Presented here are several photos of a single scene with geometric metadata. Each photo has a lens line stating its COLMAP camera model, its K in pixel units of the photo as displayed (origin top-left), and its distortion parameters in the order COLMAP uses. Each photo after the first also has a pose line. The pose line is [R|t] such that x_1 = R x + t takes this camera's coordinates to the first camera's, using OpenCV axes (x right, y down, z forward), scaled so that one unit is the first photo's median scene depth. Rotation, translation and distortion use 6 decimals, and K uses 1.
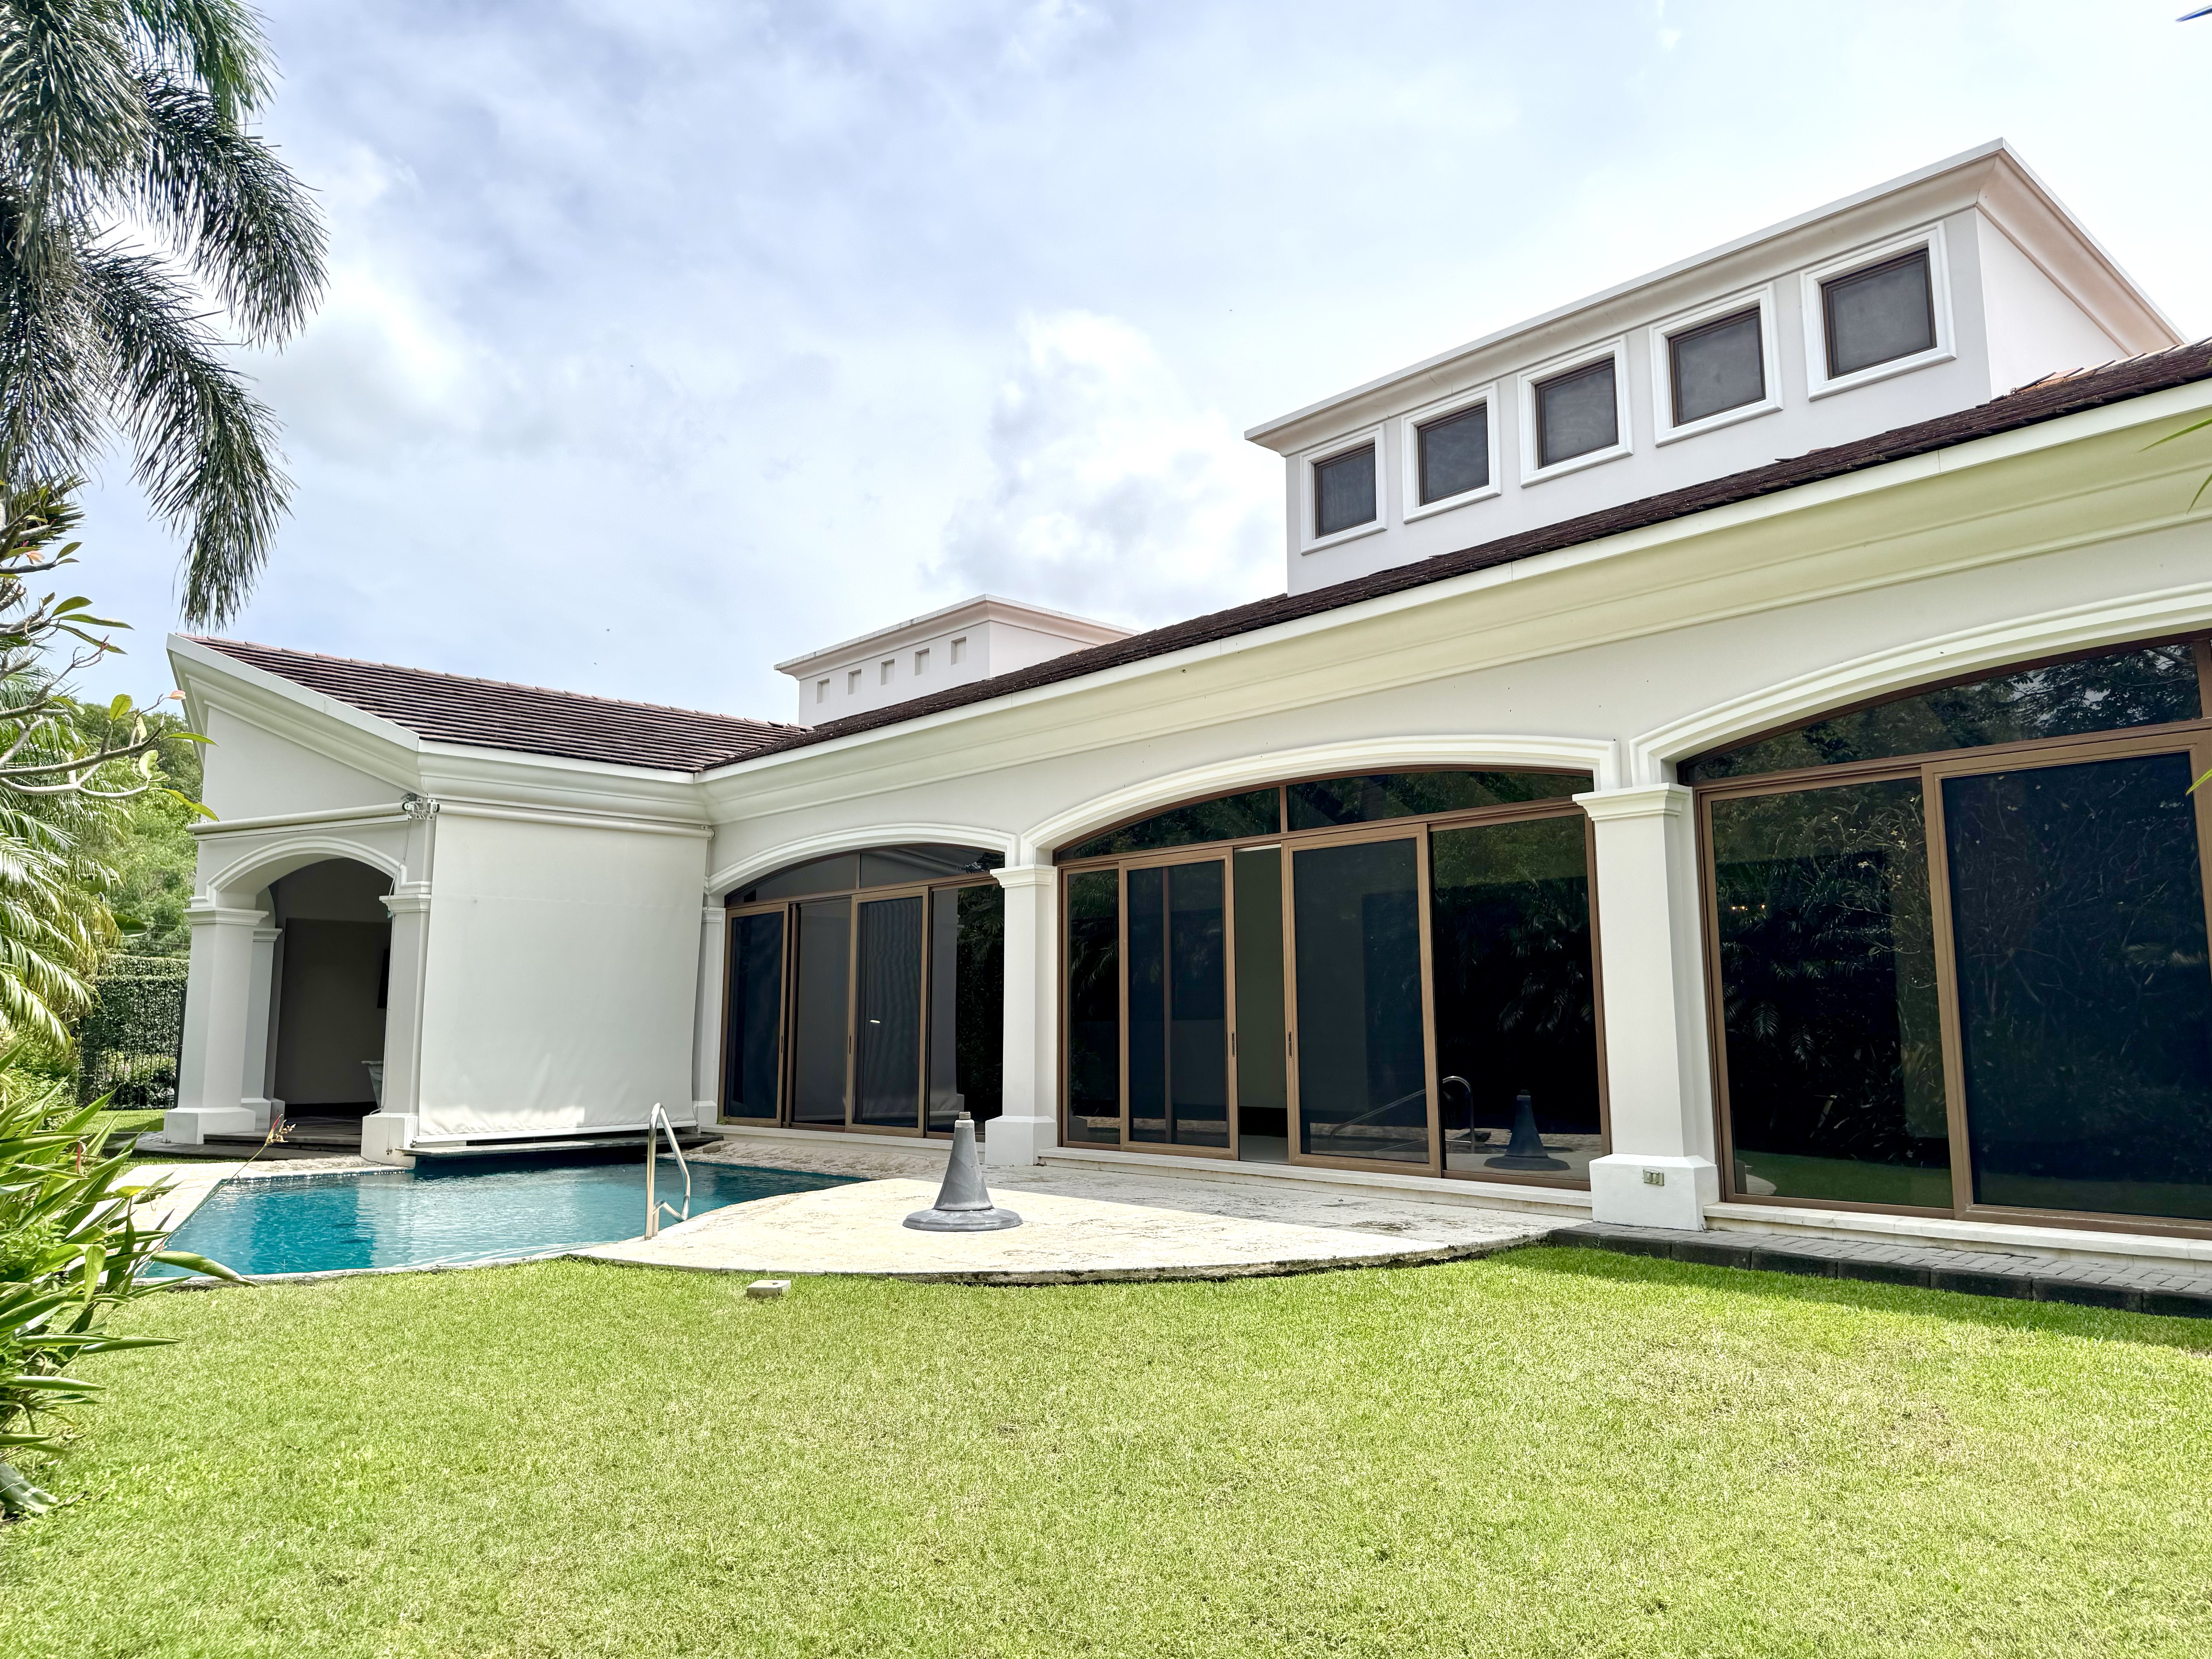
lens RADIAL K [[1551.4, 0, 1106.0], [0, 1551.4, 829.5], [0, 0, 1]] dist [0.040666, -0.001473]
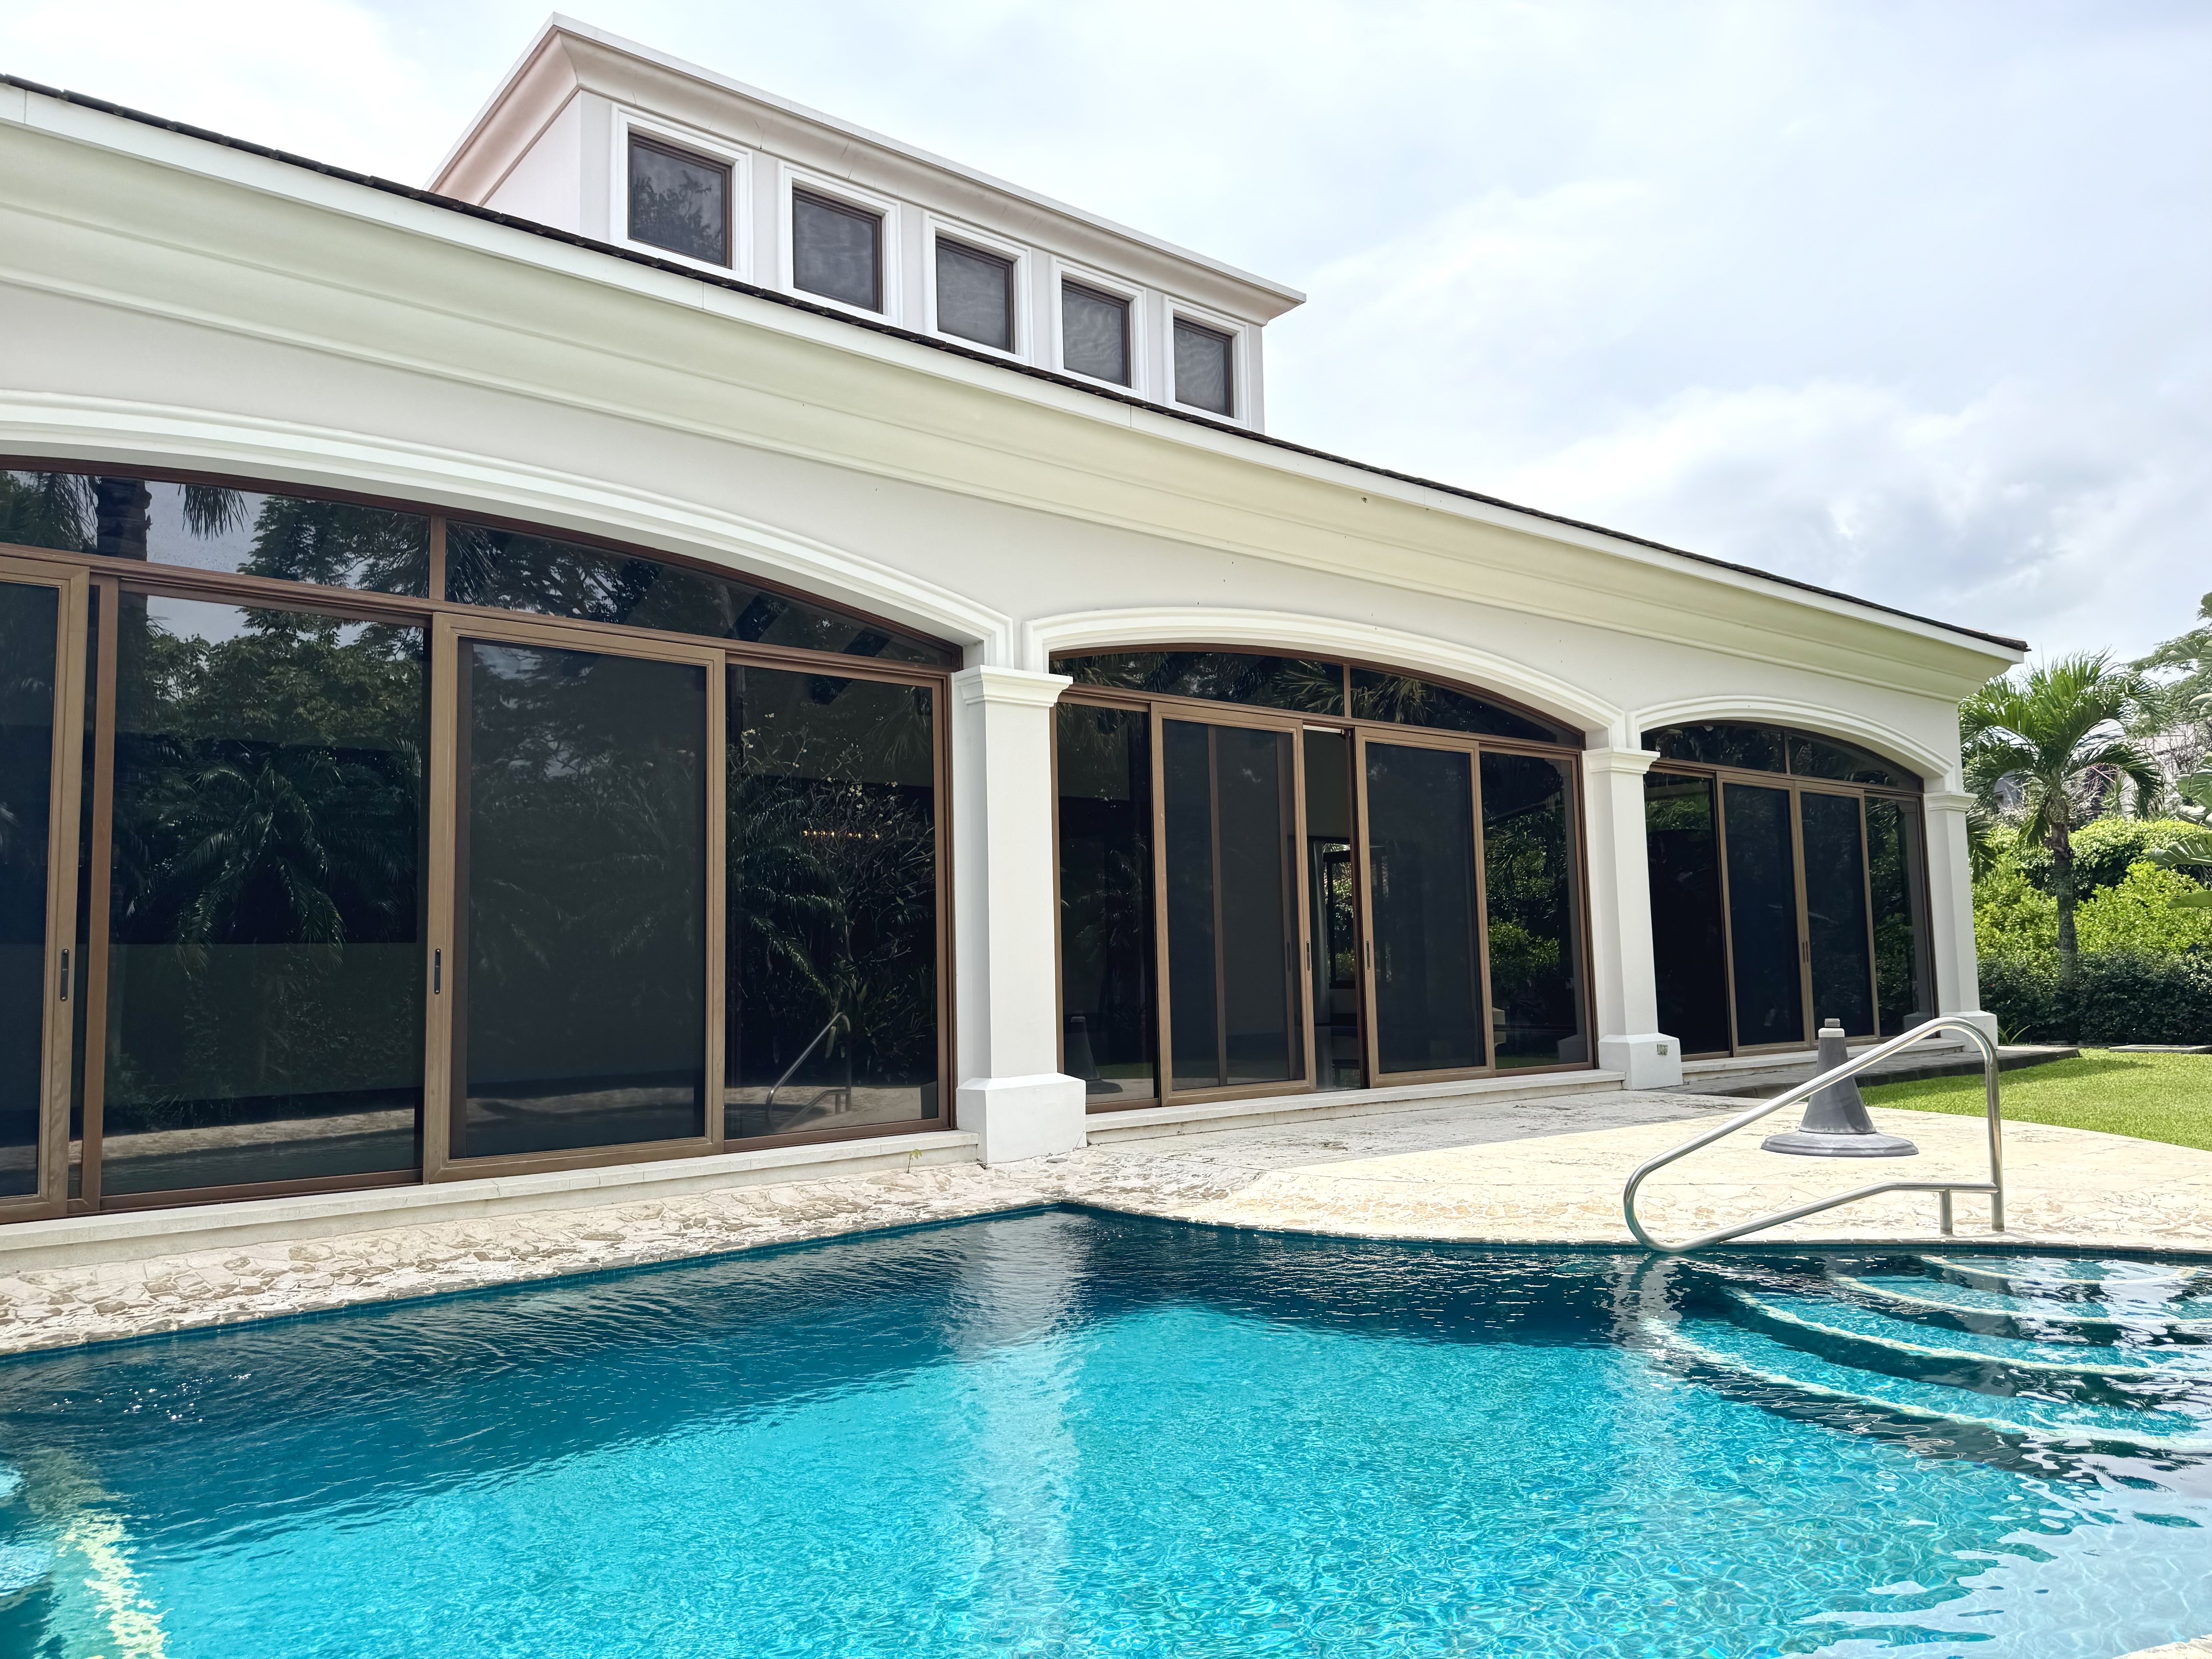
lens RADIAL K [[1551.4, 0, 1106.0], [0, 1551.4, 829.5], [0, 0, 1]] dist [0.040666, -0.001473]
pose [[0.076101, 0.093933, 0.992666, -0.715873], [-0.110479, 0.990217, -0.085232, 0.145217], [-0.990961, -0.103182, 0.085734, 0.977831]]
